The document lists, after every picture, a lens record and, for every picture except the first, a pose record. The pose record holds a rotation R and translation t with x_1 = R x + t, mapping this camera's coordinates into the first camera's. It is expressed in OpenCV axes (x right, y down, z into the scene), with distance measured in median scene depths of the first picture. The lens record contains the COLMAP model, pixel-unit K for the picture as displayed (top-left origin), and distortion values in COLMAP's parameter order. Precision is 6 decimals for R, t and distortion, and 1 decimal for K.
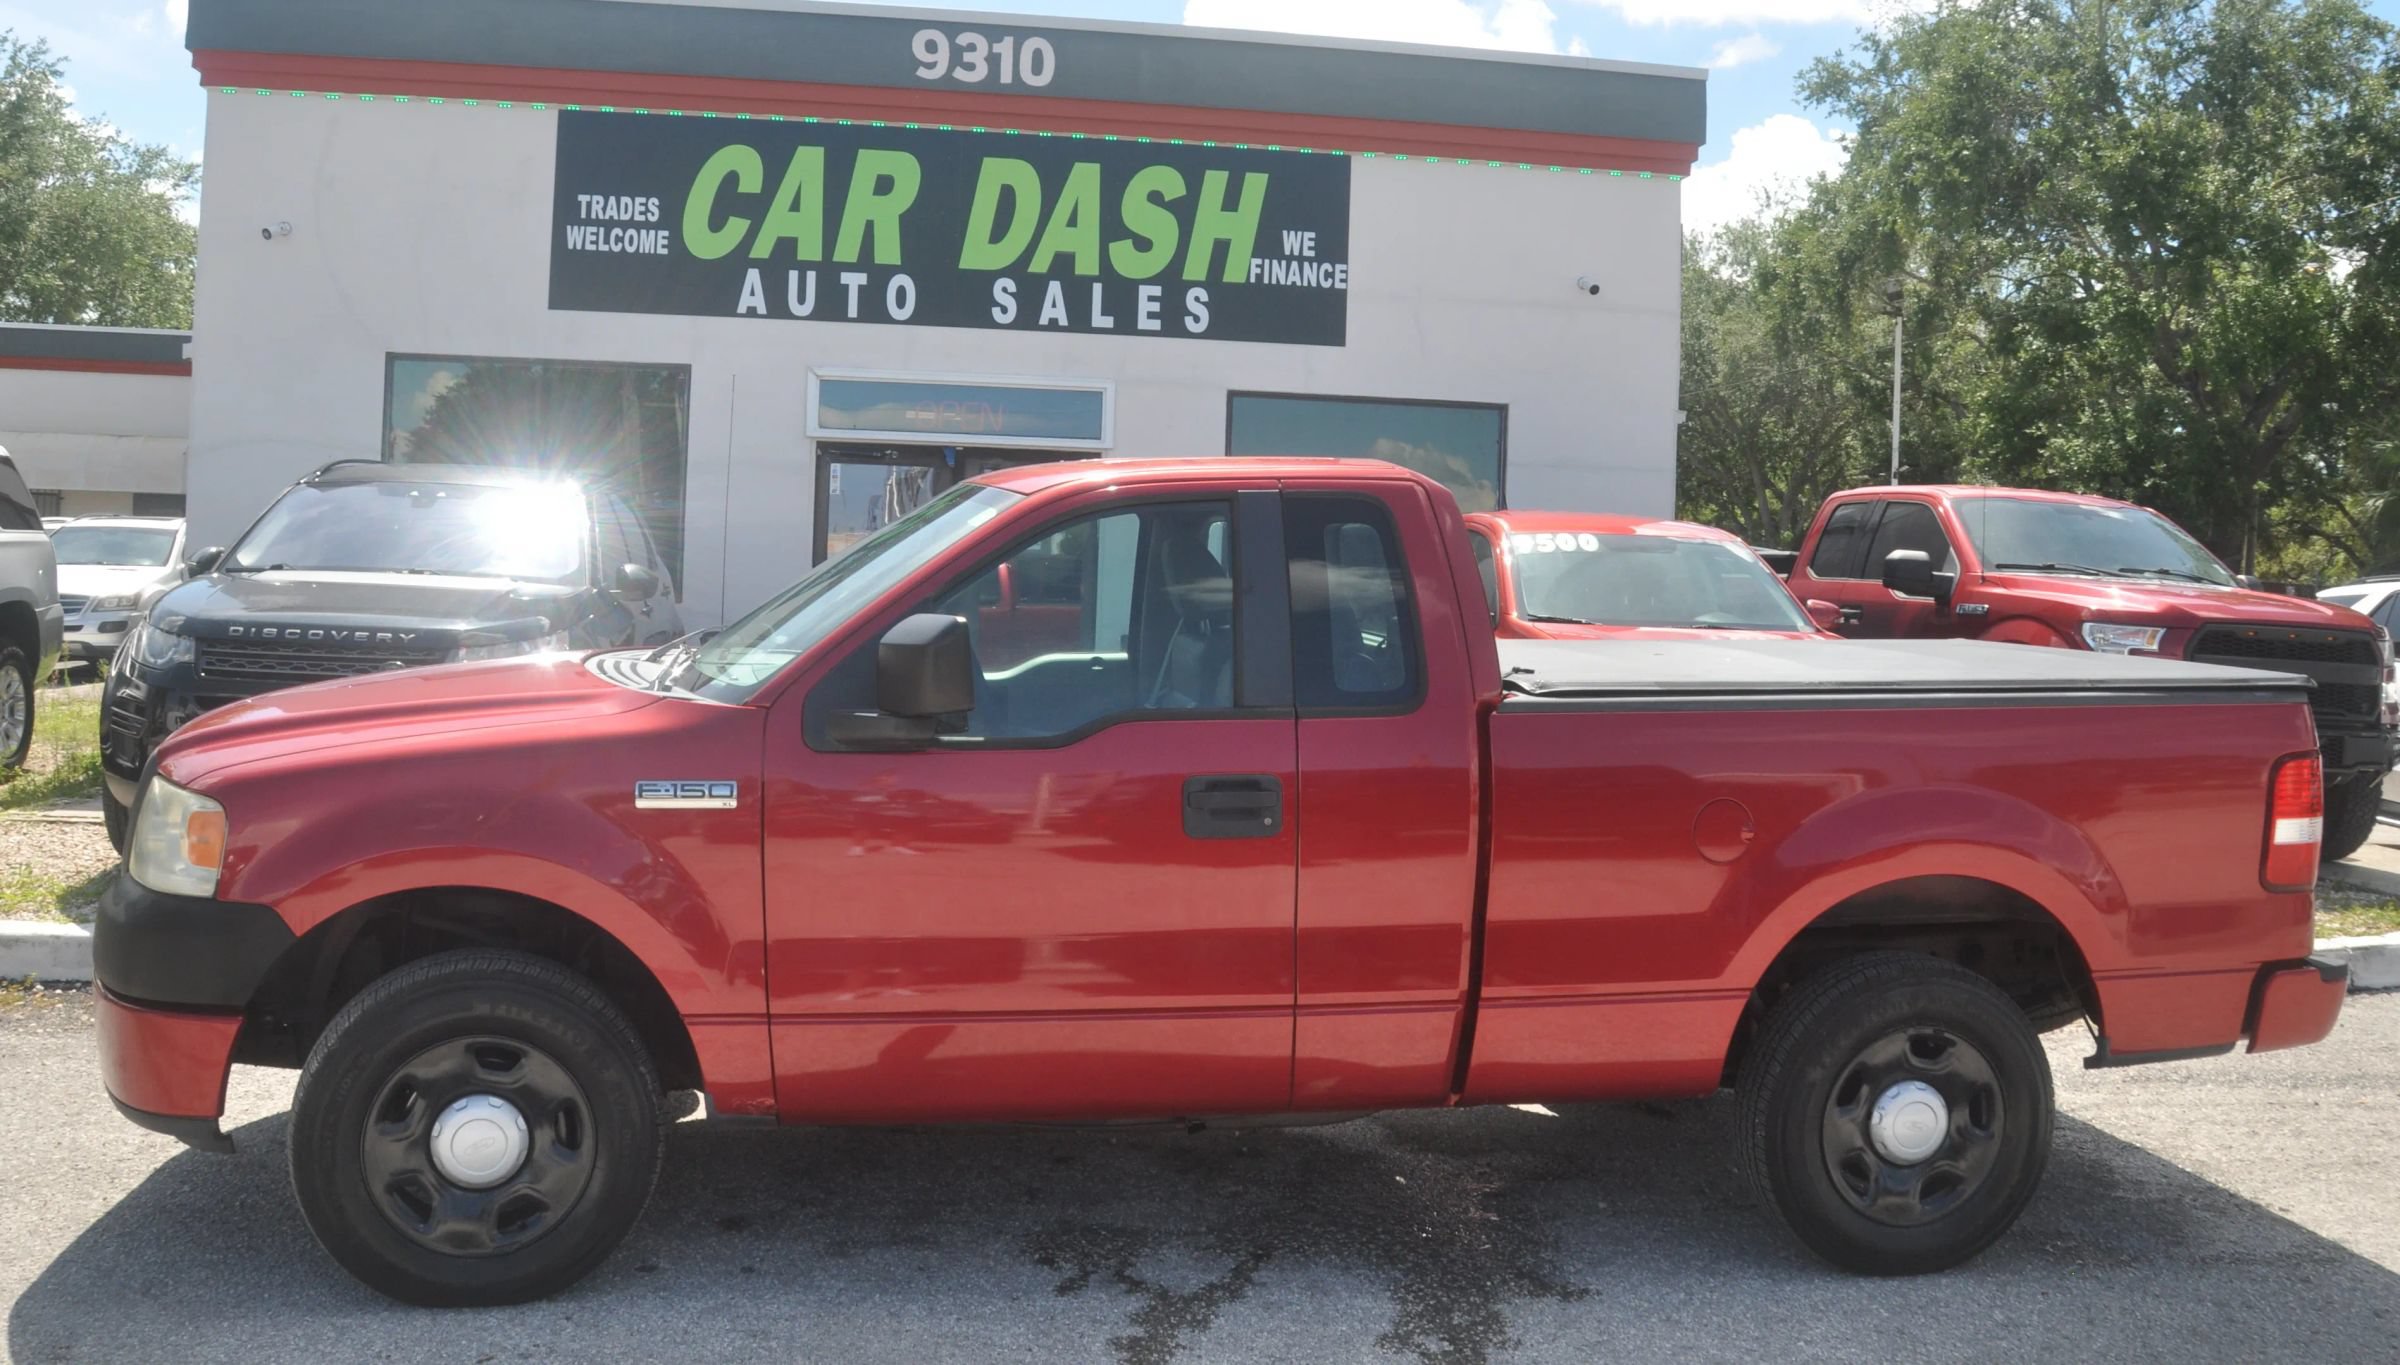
lens RADIAL K [[2087.1, 0, 1211.8], [0, 2087.1, 558.9], [0, 0, 1]] dist [-0.168122, 0.125275]
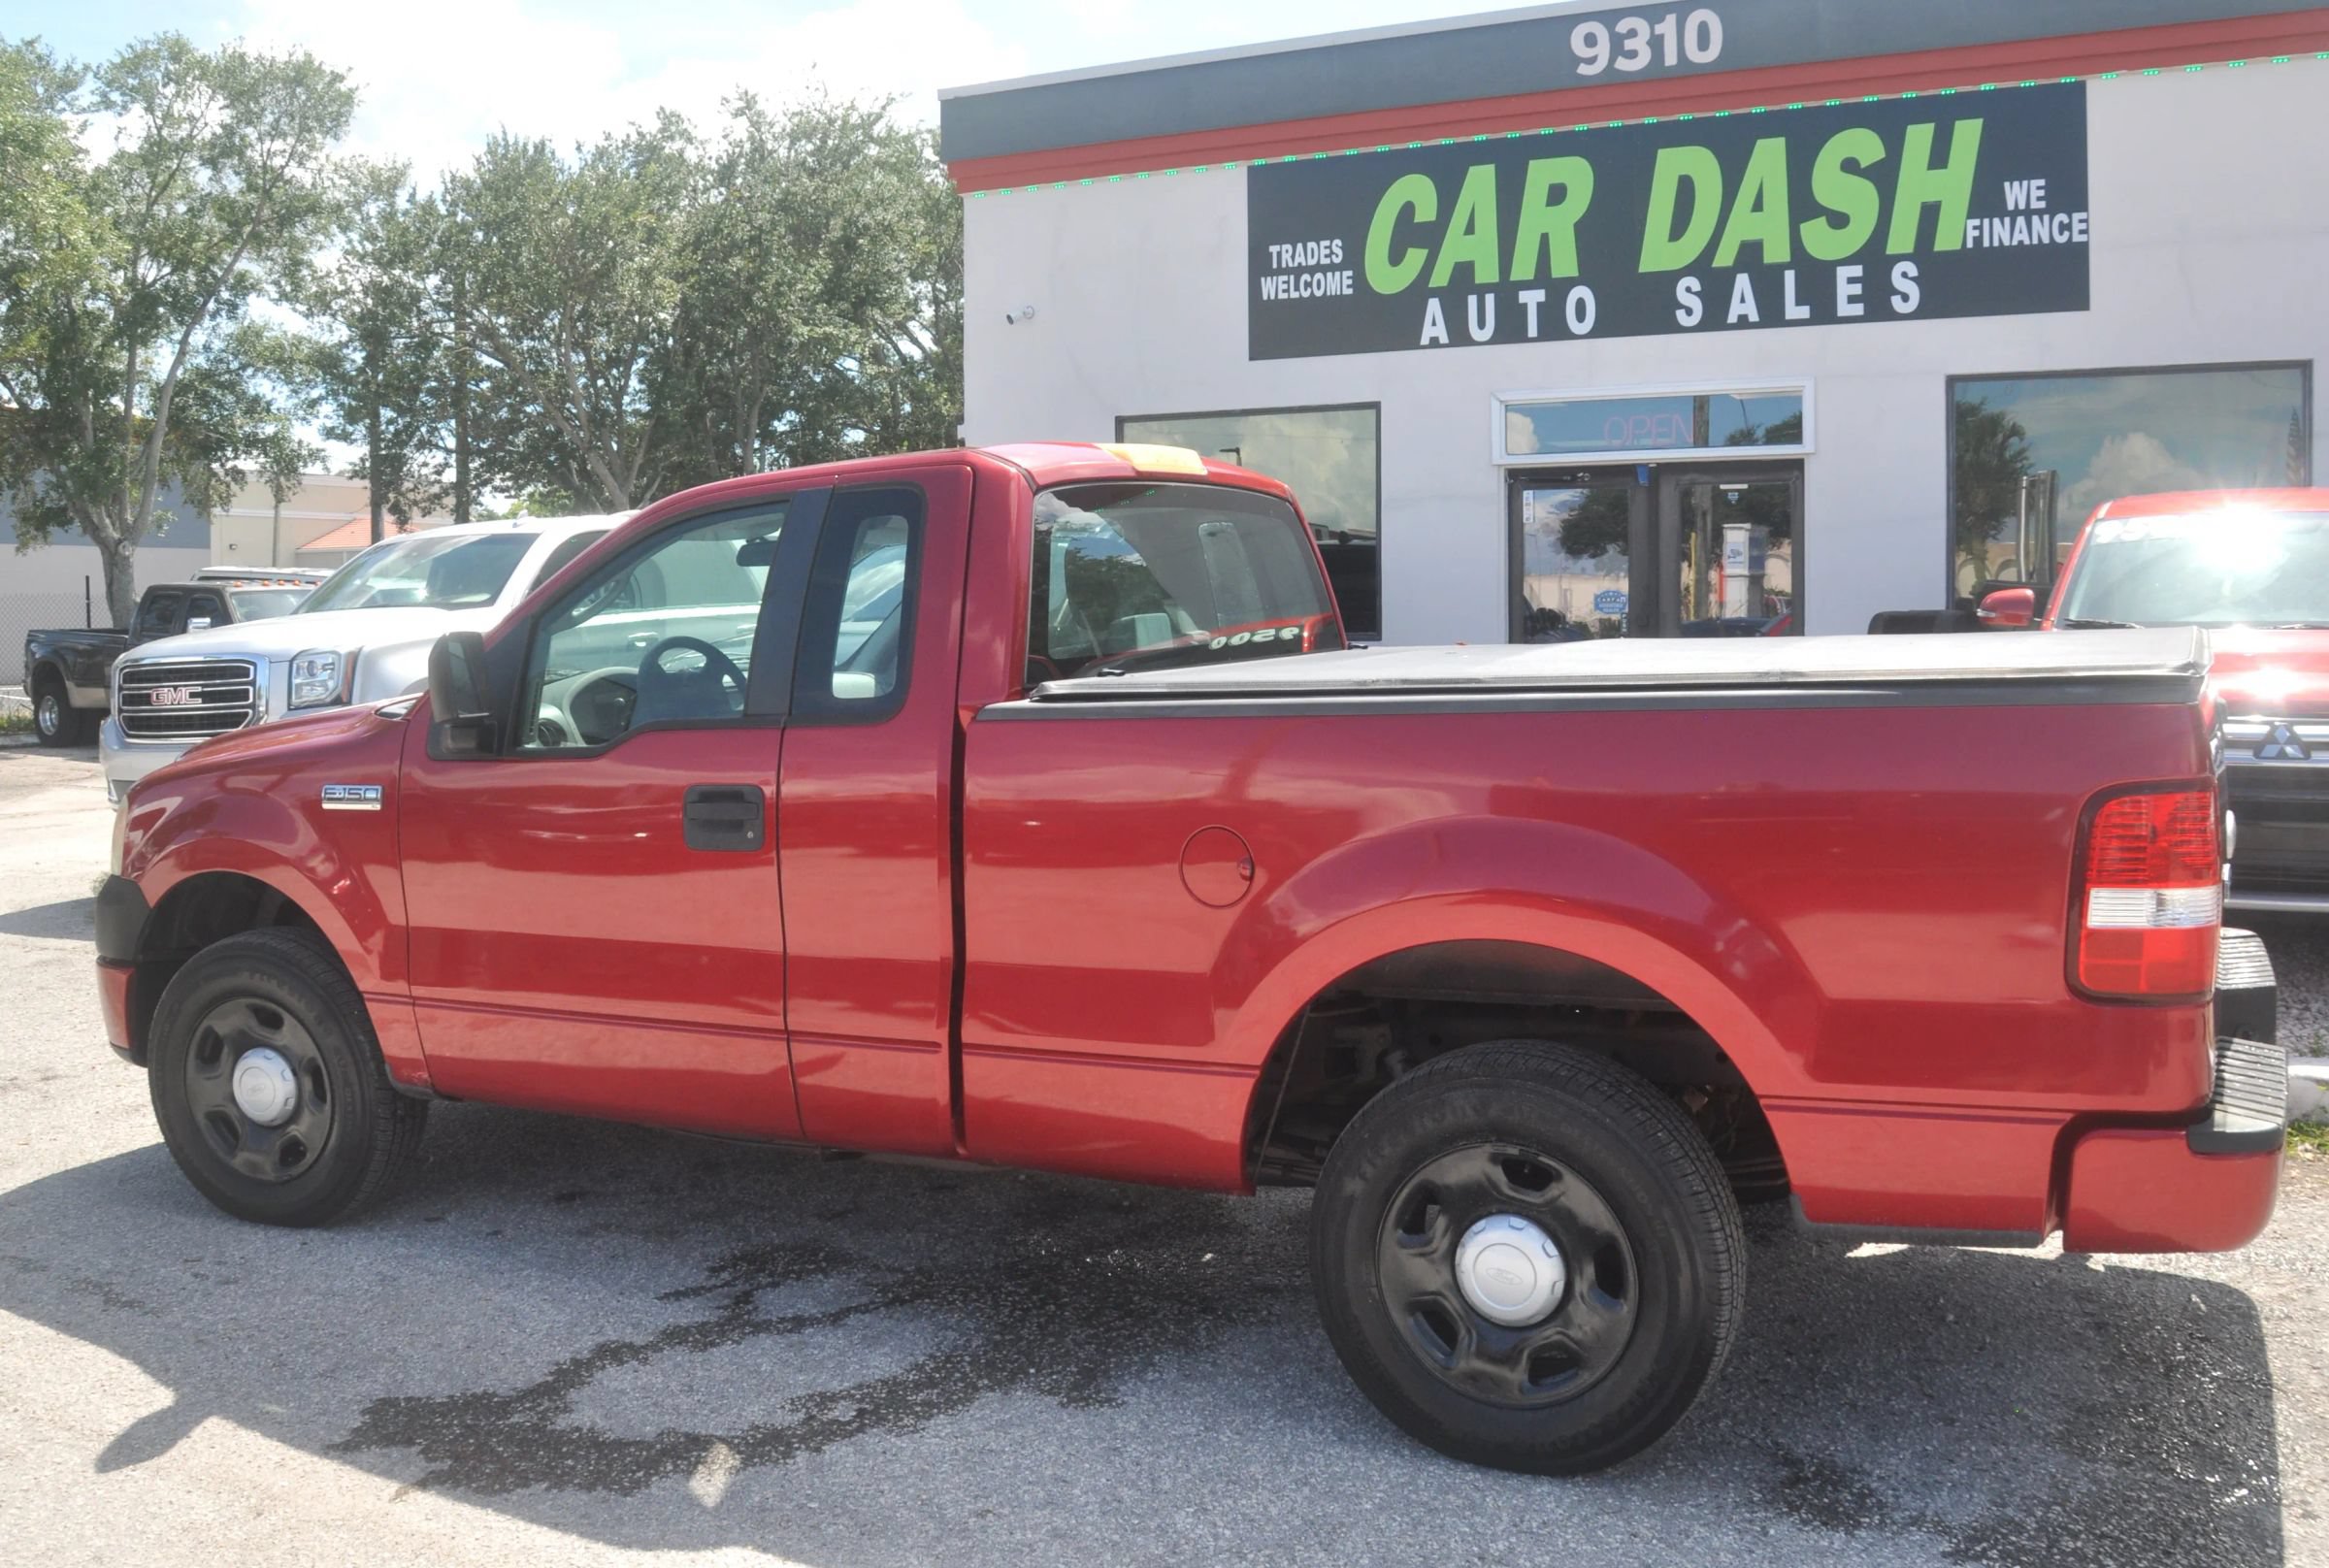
lens RADIAL K [[2099.4, 0, 1156.6], [0, 2099.4, 687.4], [0, 0, 1]] dist [-0.164419, 0.117350]
pose [[0.800003, -0.019150, -0.599691, 0.260956], [0.041668, 0.998851, 0.023690, 0.015125], [0.598548, -0.043940, 0.799881, 0.121150]]
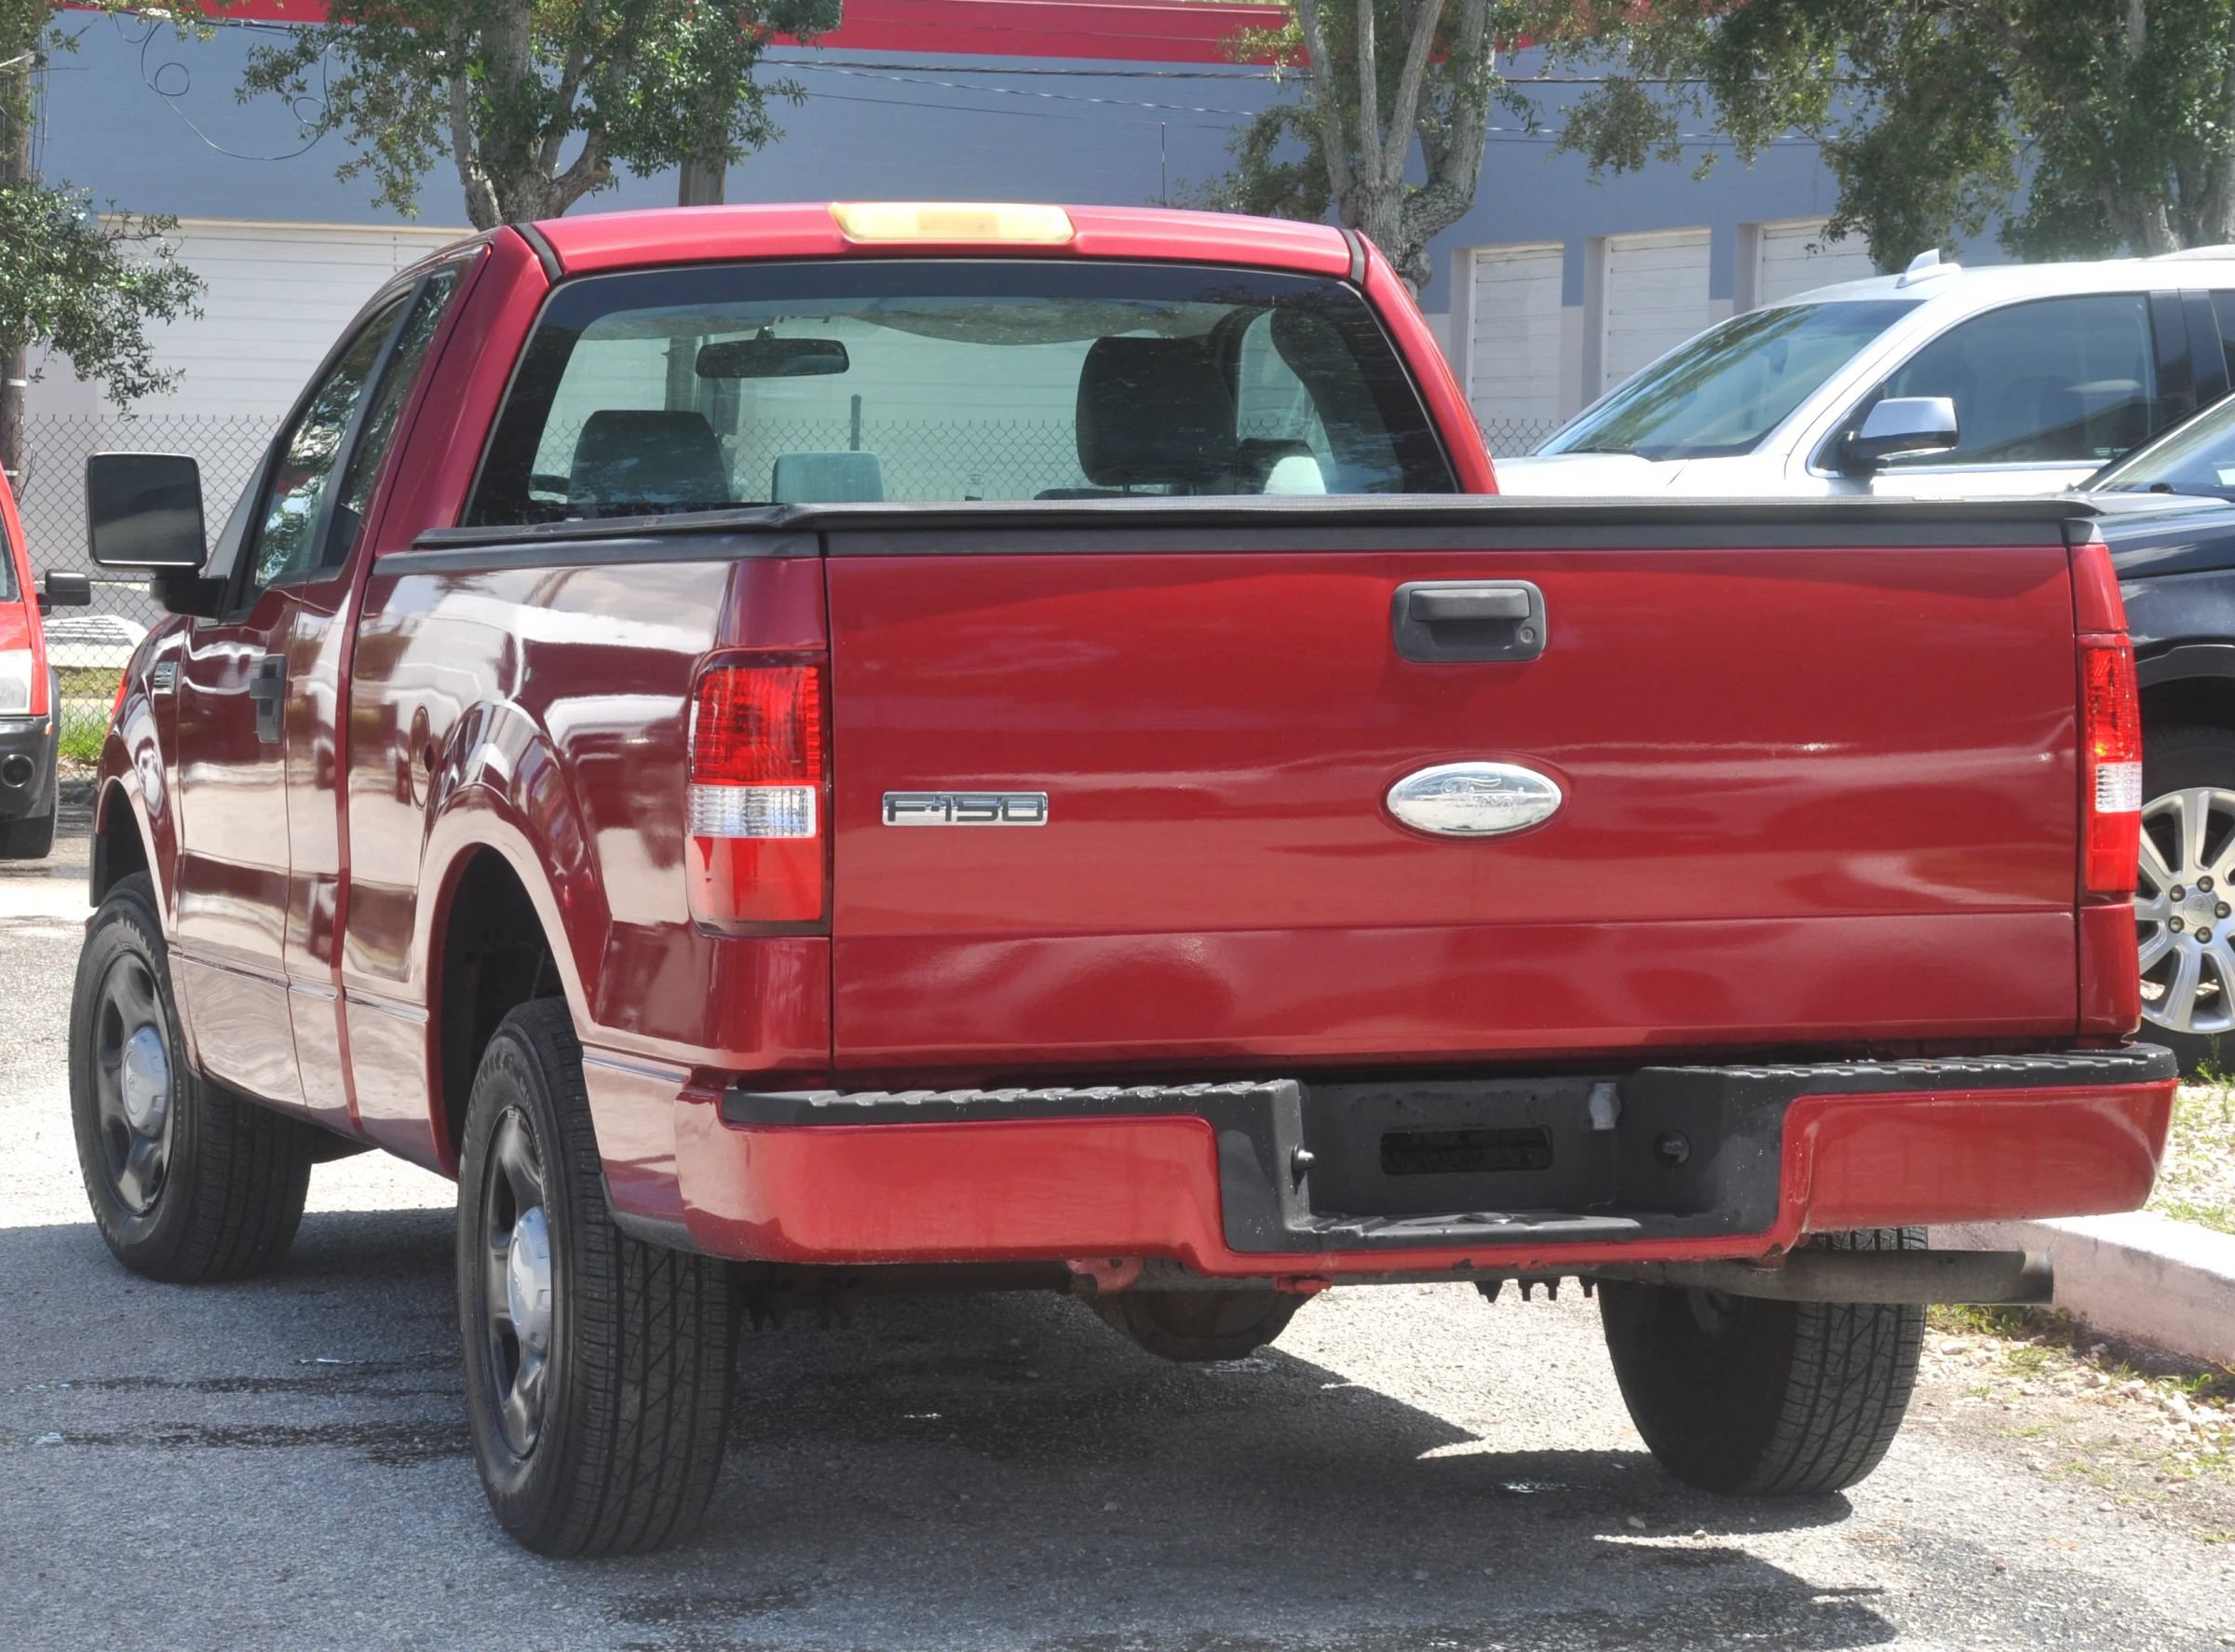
lens RADIAL K [[6668.7, 0, 1115.8], [0, 6668.7, 706.7], [0, 0, 1]] dist [0.548748, -0.277685]
pose [[0.143139, -0.000298, -0.989703, 0.851459], [-0.001874, 0.999998, -0.000572, 0.042500], [0.989701, 0.001937, 0.143138, 0.330935]]
